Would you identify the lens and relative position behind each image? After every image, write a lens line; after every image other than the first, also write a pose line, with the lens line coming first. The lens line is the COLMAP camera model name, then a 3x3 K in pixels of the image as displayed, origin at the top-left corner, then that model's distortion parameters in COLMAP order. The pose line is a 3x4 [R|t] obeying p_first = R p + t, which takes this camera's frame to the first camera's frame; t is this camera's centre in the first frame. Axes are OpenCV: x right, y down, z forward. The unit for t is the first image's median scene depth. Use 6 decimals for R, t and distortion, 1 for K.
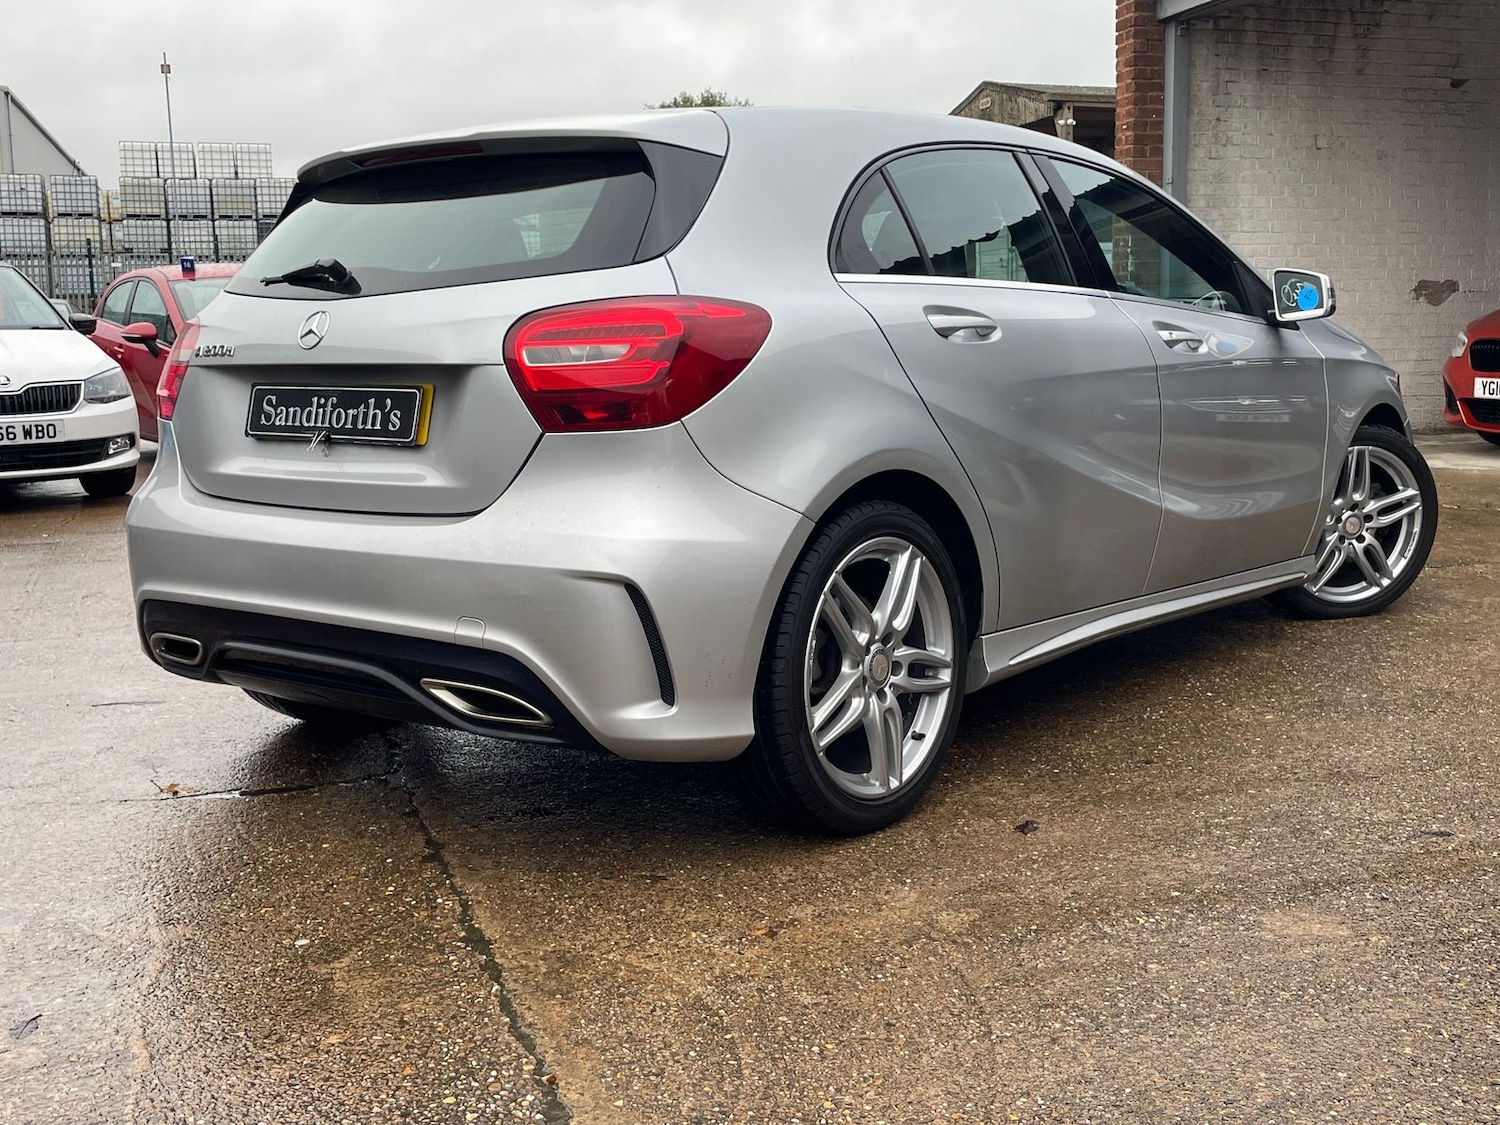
lens RADIAL K [[1625.2, 0, 751.3], [0, 1625.2, 582.2], [0, 0, 1]] dist [0.055677, 0.000000]
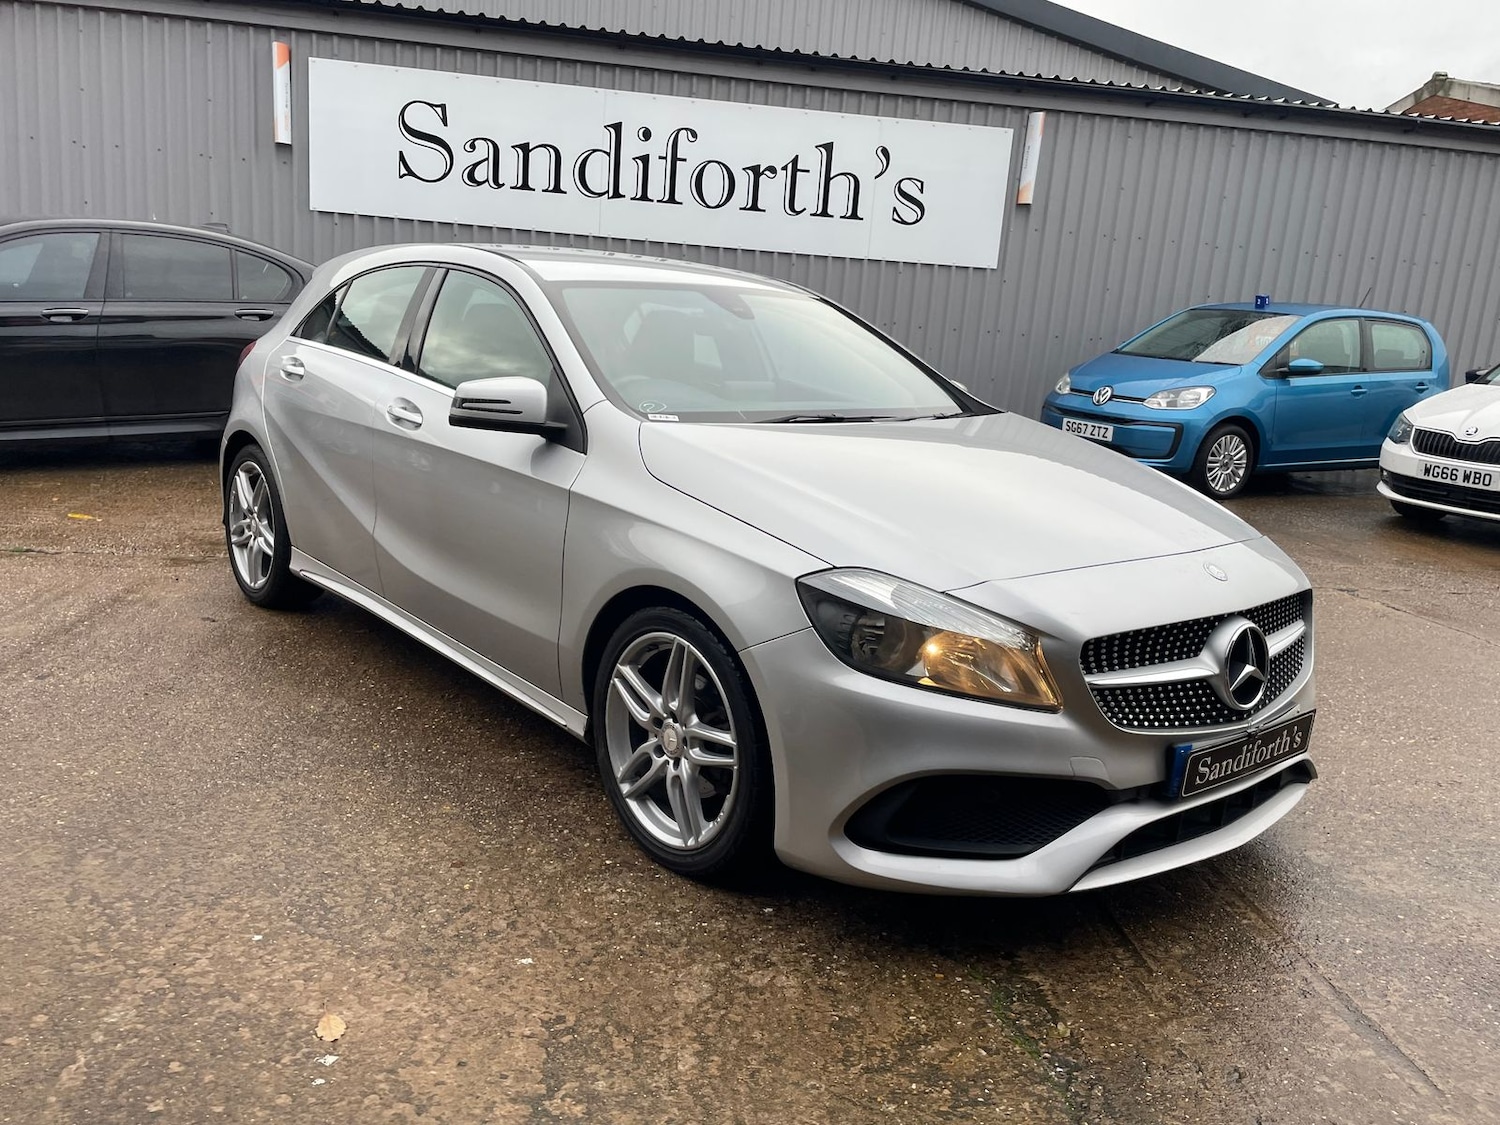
lens RADIAL K [[1215.2, 0, 757.3], [0, 1215.2, 555.4], [0, 0, 1]] dist [0.094382, -0.125845]
pose [[-0.188639, 0.213456, -0.958568, 0.508851], [-0.209519, 0.944871, 0.251638, -0.152327], [0.959436, 0.248306, -0.133516, 0.637097]]
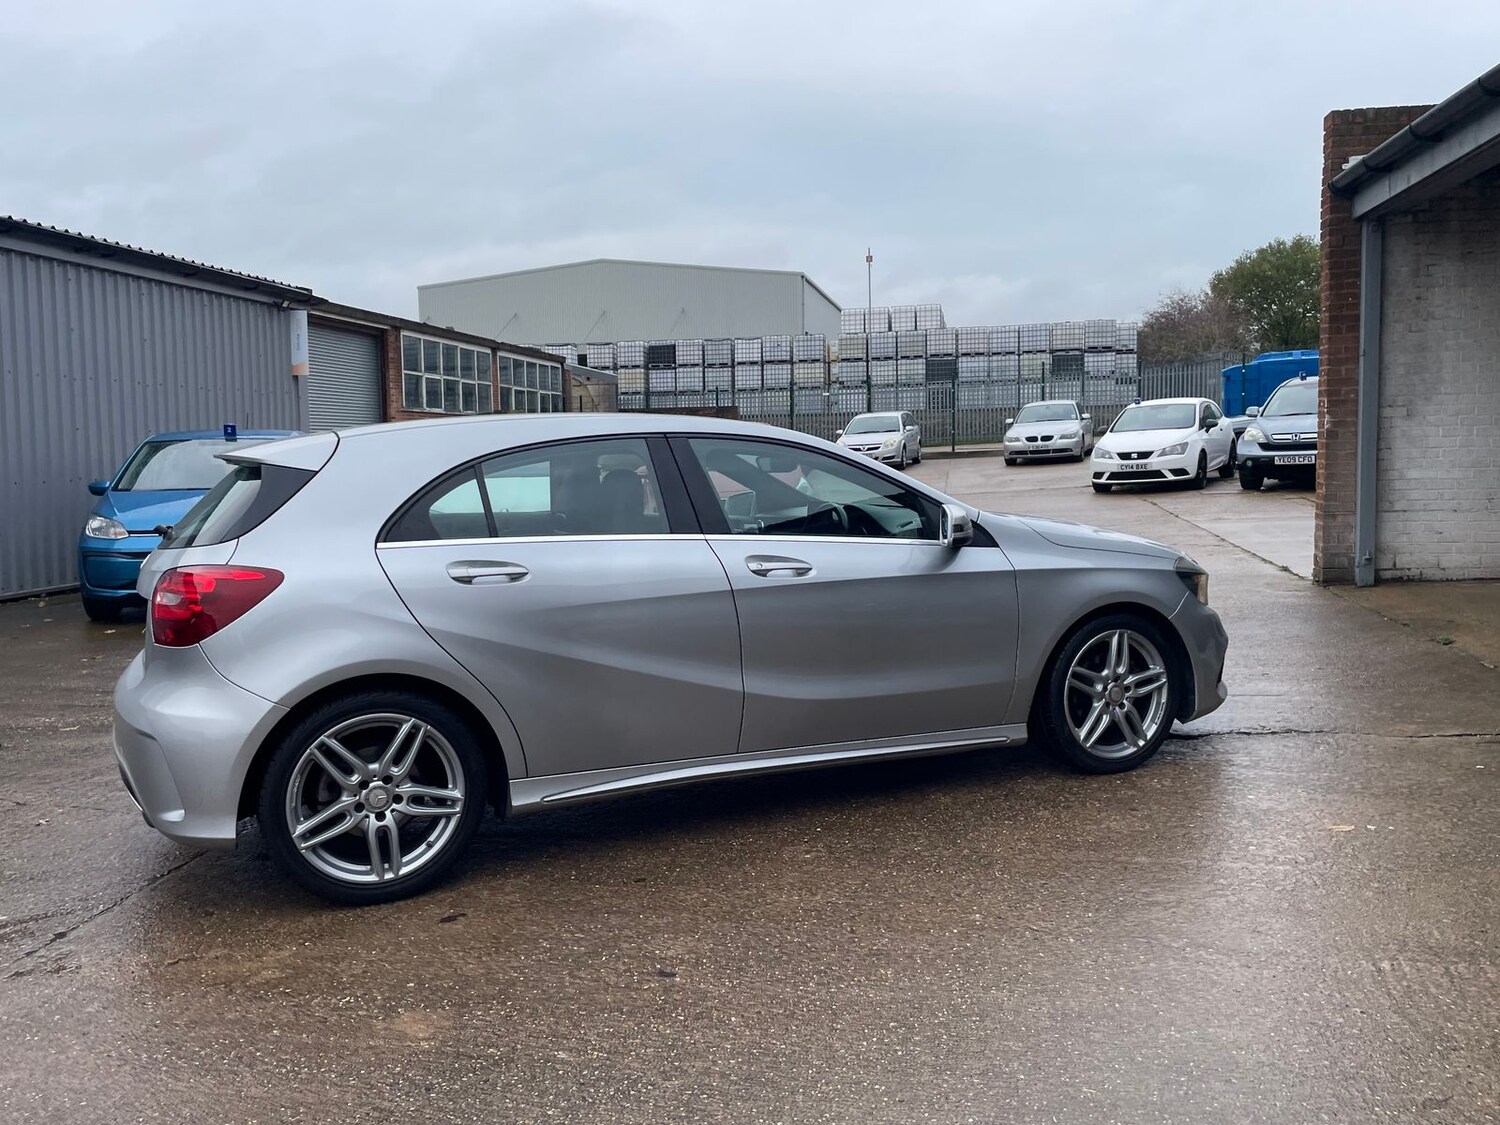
lens RADIAL K [[1215.2, 0, 764.5], [0, 1215.2, 554.9], [0, 0, 1]] dist [0.094382, -0.125845]
pose [[0.889548, 0.039932, -0.455094, 0.323061], [-0.060448, 0.997702, -0.030612, -0.057123], [0.452825, 0.054740, 0.889917, 0.040268]]
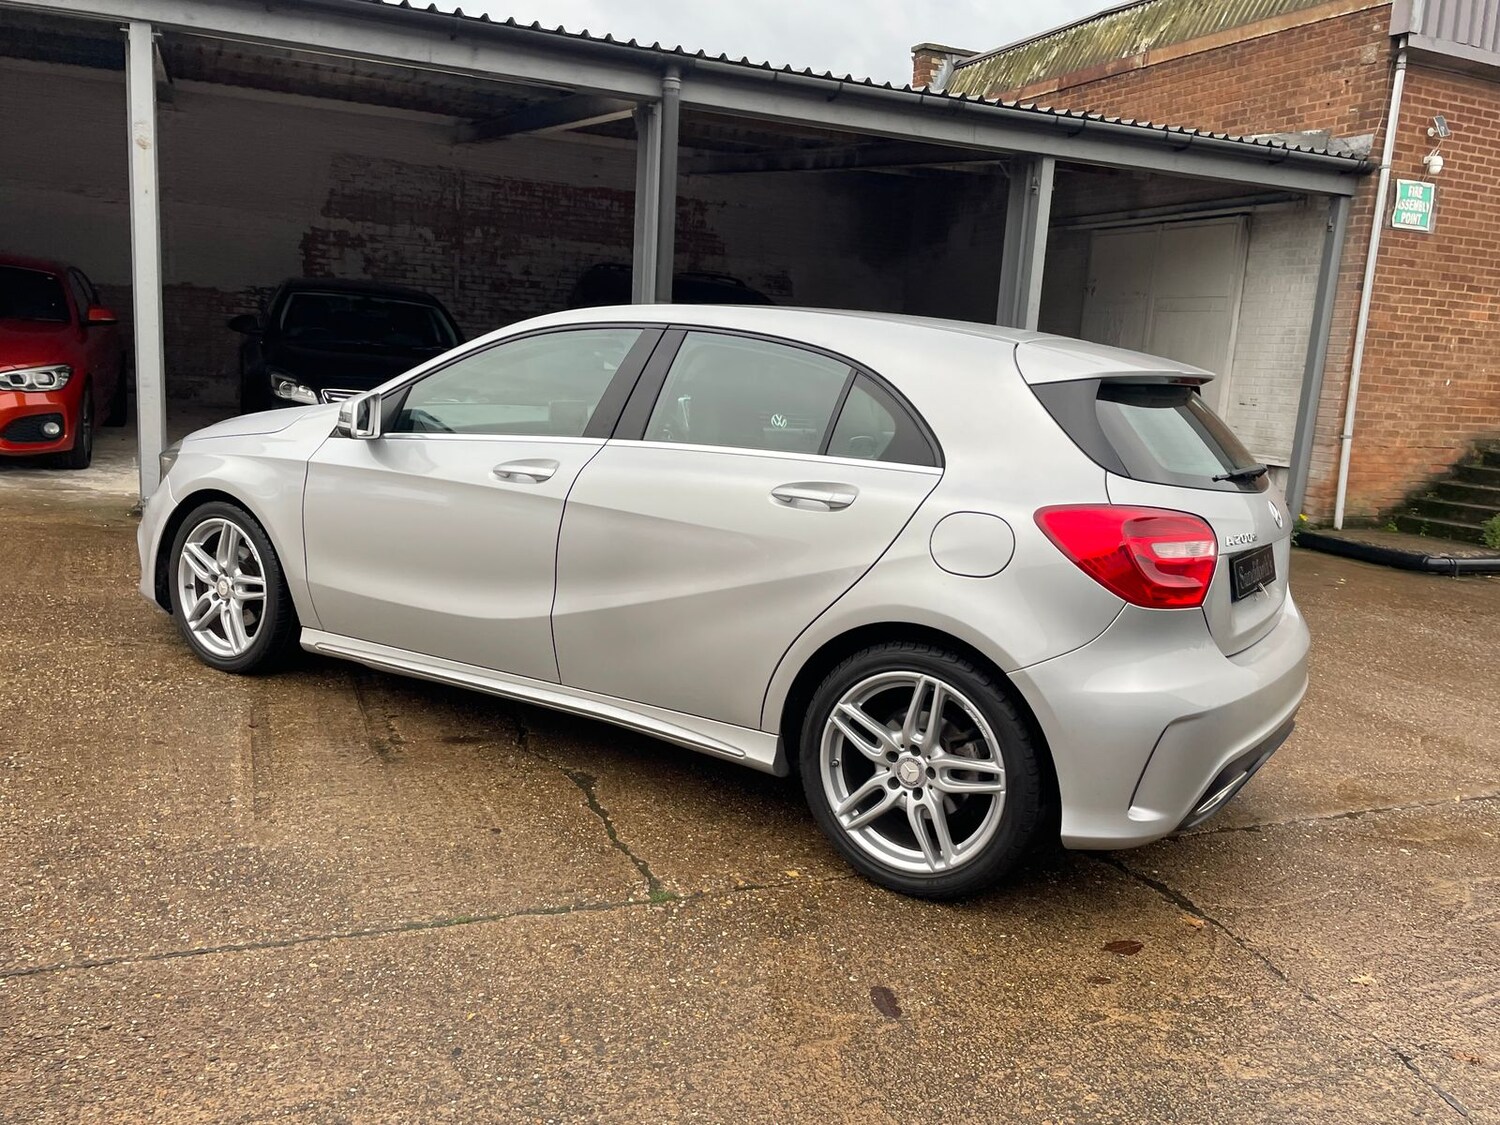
lens RADIAL K [[1215.2, 0, 759.2], [0, 1215.2, 563.6], [0, 0, 1]] dist [0.094382, -0.125845]
pose [[-0.110663, -0.158290, 0.981172, -0.444822], [0.080686, 0.982546, 0.167611, -0.114189], [-0.990577, 0.097715, -0.095959, 0.538146]]
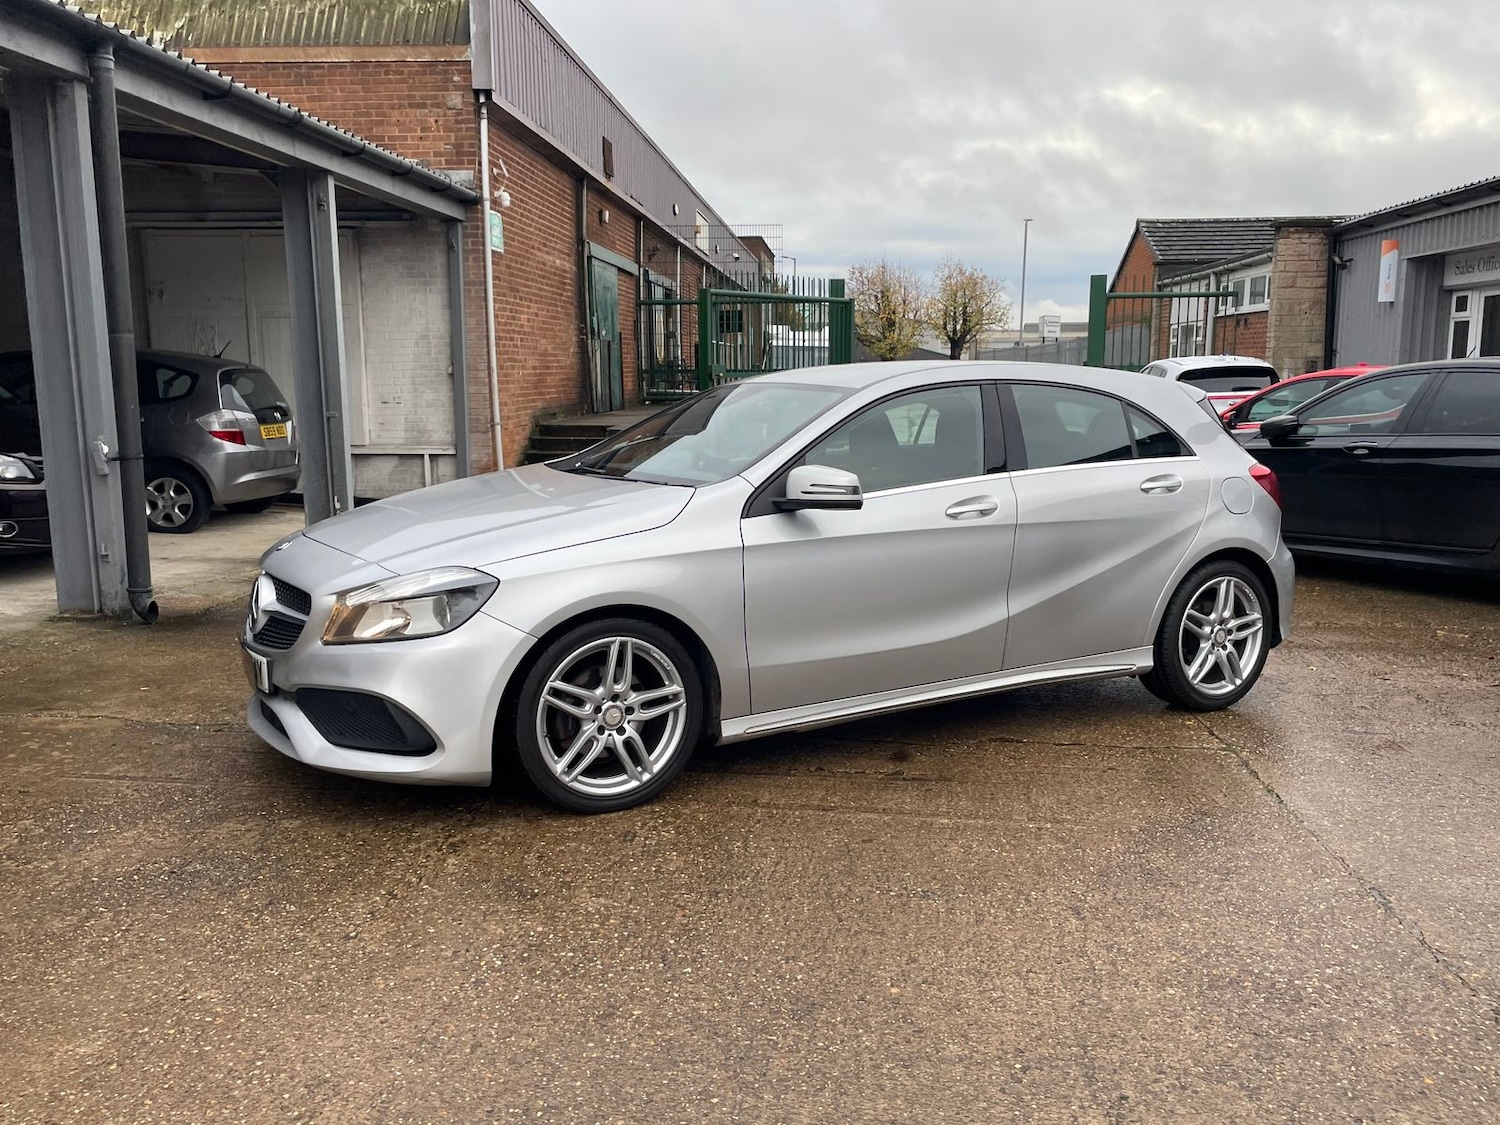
lens RADIAL K [[1215.2, 0, 759.7], [0, 1215.2, 565.5], [0, 0, 1]] dist [0.094382, -0.125845]
pose [[-0.927142, -0.039456, 0.372626, -0.137876], [0.070423, 0.958373, 0.276700, -0.203760], [-0.368032, 0.282781, -0.885769, 1.051301]]
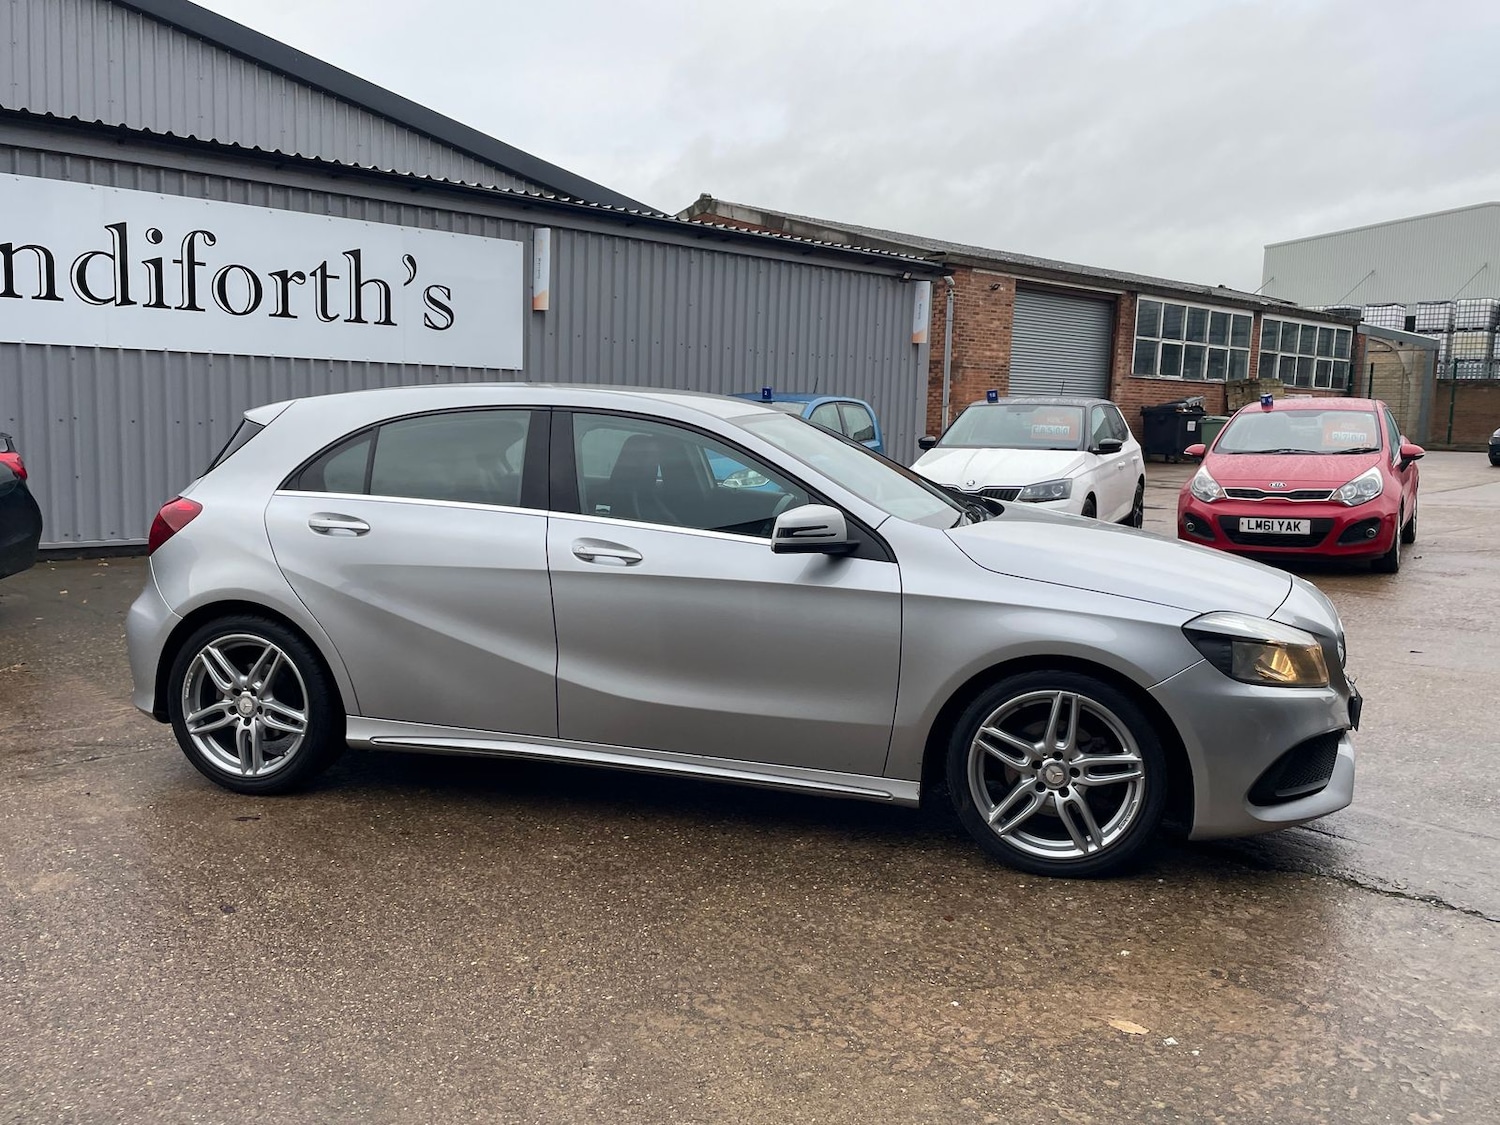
lens RADIAL K [[1215.2, 0, 759.4], [0, 1215.2, 560.2], [0, 0, 1]] dist [0.094382, -0.125845]
pose [[0.405245, 0.139917, -0.903438, 0.534277], [-0.162892, 0.983456, 0.079243, -0.107933], [0.899579, 0.115050, 0.421332, 0.319454]]
